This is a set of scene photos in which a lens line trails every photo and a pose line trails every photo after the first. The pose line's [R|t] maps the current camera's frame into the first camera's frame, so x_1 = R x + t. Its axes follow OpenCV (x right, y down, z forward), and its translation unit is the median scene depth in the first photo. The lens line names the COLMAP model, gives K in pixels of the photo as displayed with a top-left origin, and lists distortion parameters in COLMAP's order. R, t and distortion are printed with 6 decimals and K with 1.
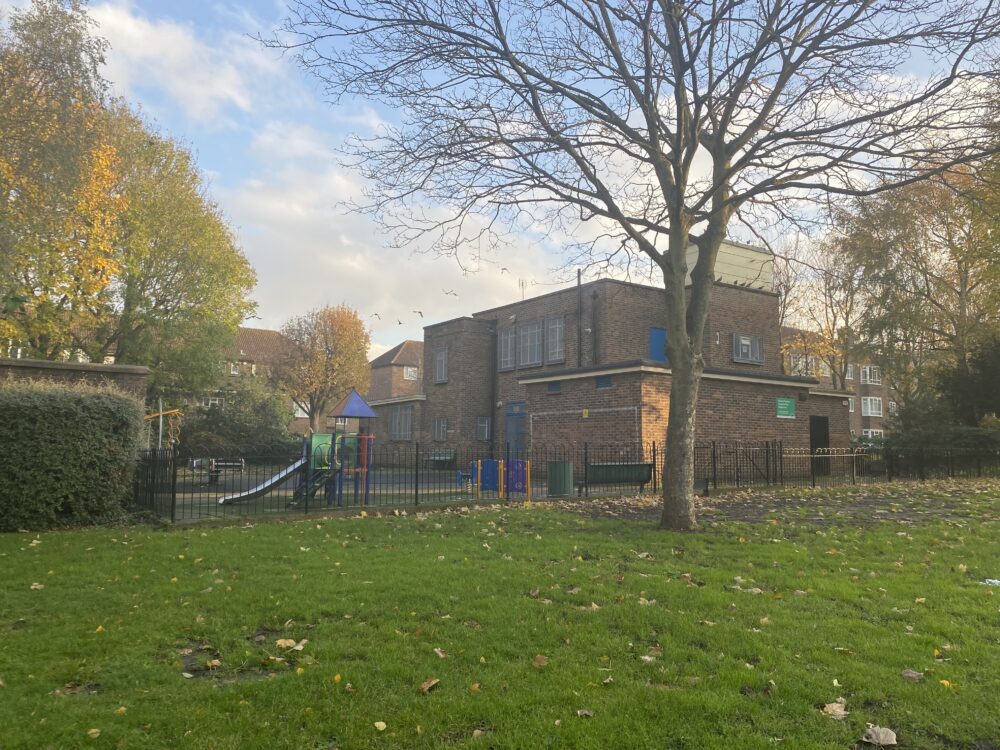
lens RADIAL K [[744.5, 0, 500.0], [0, 744.5, 375.0], [0, 0, 1]] dist [0.098254, -0.129603]
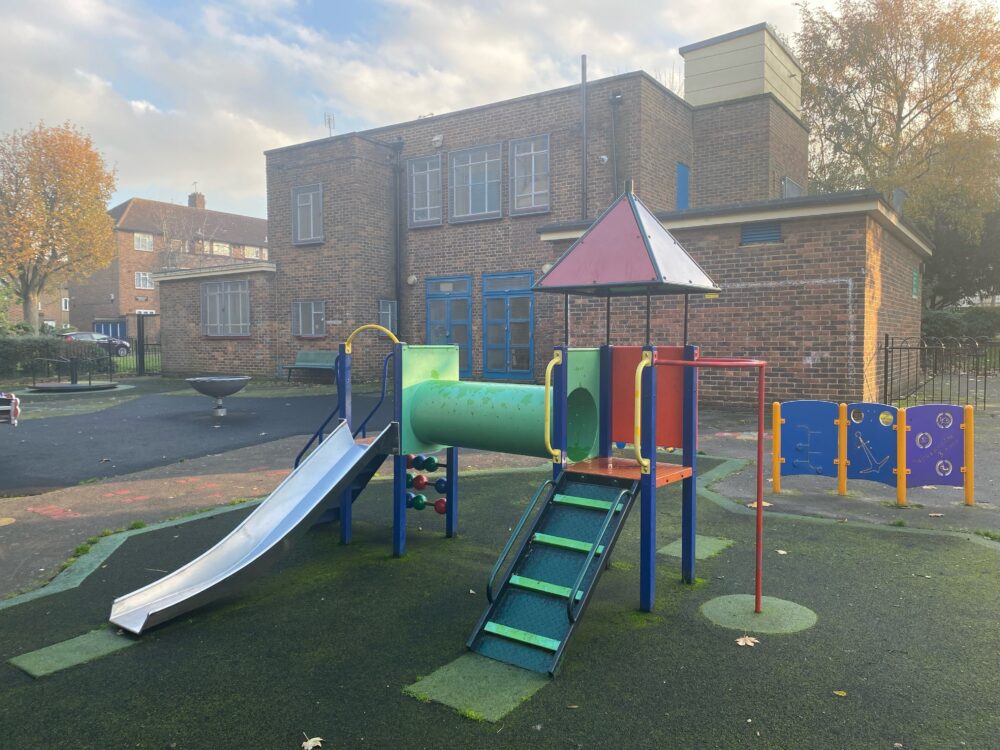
lens RADIAL K [[744.5, 0, 500.0], [0, 744.5, 375.0], [0, 0, 1]] dist [0.098254, -0.129603]
pose [[0.933305, -0.033859, 0.357486, -0.163678], [-0.021257, 0.988589, 0.149130, 0.022766], [-0.358456, -0.146783, 0.921935, 0.364135]]
